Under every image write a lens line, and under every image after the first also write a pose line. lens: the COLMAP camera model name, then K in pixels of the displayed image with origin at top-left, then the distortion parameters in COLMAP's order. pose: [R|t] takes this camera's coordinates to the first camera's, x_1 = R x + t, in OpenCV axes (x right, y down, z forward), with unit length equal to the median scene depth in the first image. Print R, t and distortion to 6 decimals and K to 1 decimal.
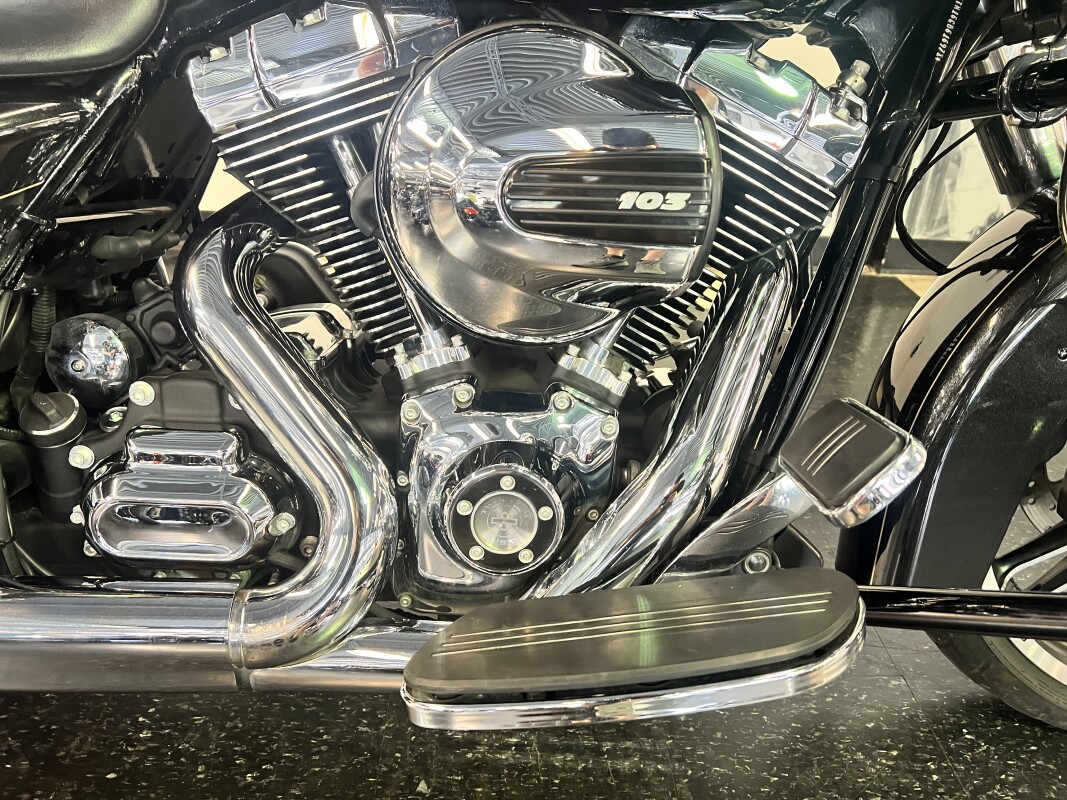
lens RADIAL K [[833.9, 0, 533.5], [0, 833.9, 400.0], [0, 0, 1]] dist [-0.003775, -0.006585]
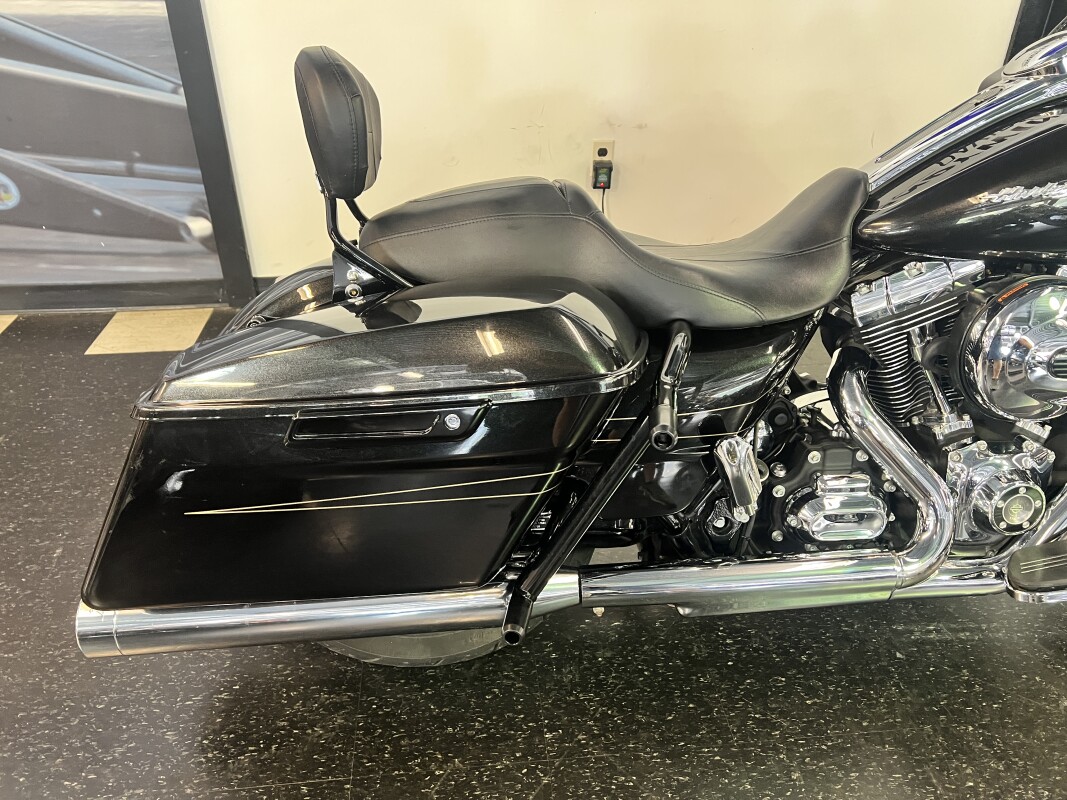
lens RADIAL K [[833.9, 0, 533.5], [0, 833.9, 400.0], [0, 0, 1]] dist [-0.003775, -0.006585]
pose [[0.996913, -0.075218, 0.022522, -1.167591], [0.073902, 0.995777, 0.054464, -0.299455], [-0.026523, -0.052632, 0.998262, -0.933240]]
